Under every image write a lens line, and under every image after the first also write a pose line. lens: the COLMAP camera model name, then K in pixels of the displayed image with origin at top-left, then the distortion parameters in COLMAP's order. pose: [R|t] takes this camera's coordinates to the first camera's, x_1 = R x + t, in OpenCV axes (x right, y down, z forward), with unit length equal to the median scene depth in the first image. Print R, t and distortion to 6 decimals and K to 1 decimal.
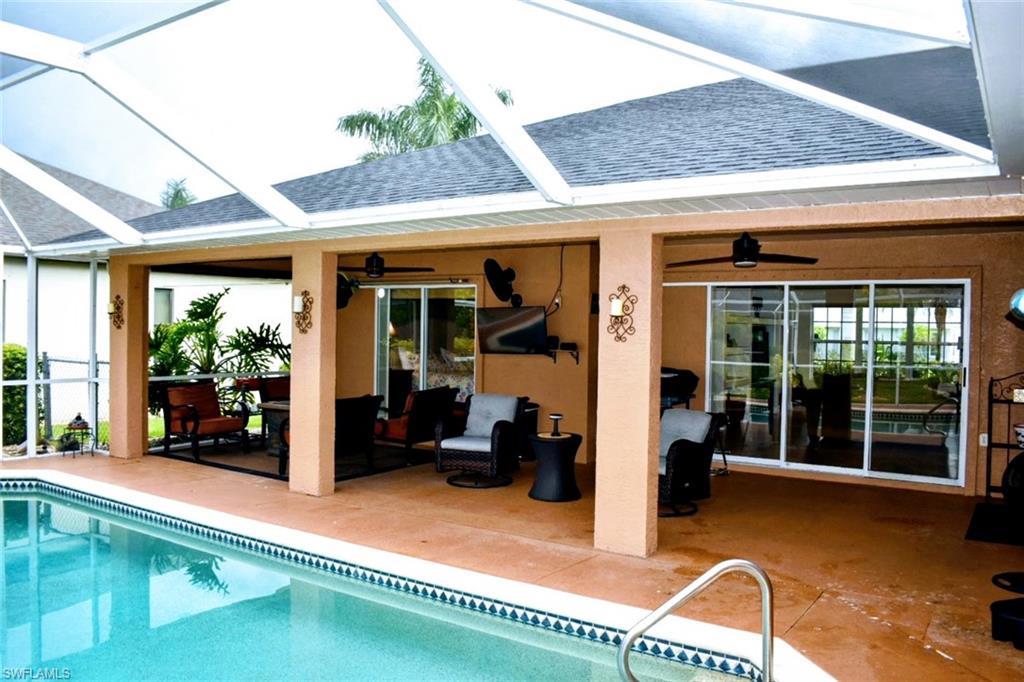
lens RADIAL K [[804.6, 0, 512.0], [0, 804.6, 341.0], [0, 0, 1]] dist [-0.097380, 0.008193]
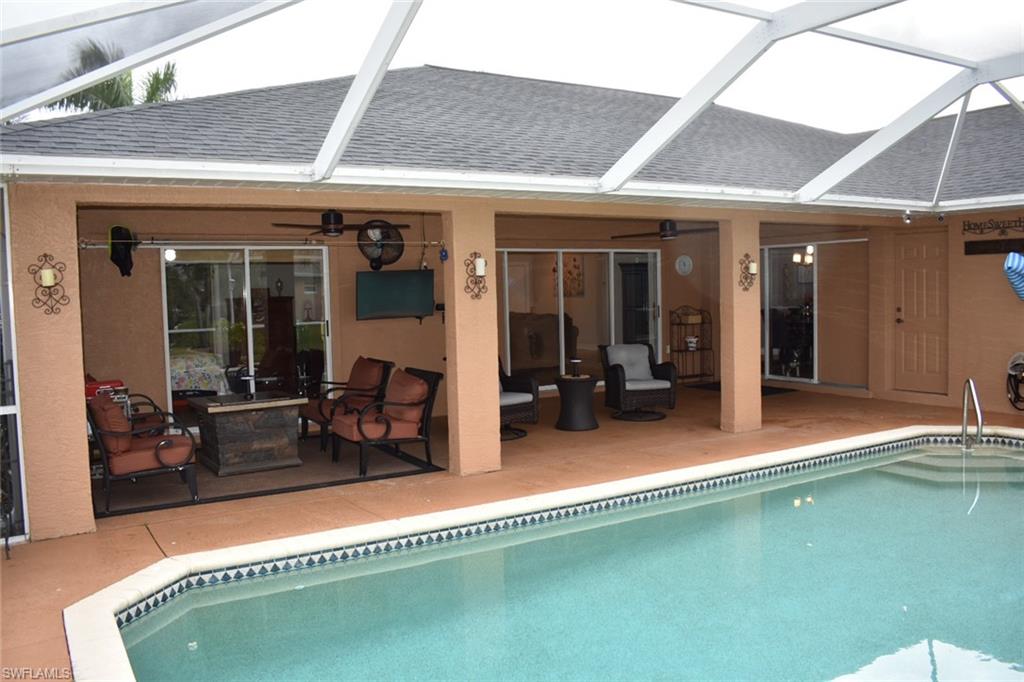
lens RADIAL K [[804.6, 0, 512.0], [0, 804.6, 341.0], [0, 0, 1]] dist [-0.097380, 0.008193]
pose [[0.449709, -0.084783, 0.889142, -0.896789], [0.046650, 0.996355, 0.071411, -0.021153], [-0.891956, 0.009364, 0.452025, 0.464386]]
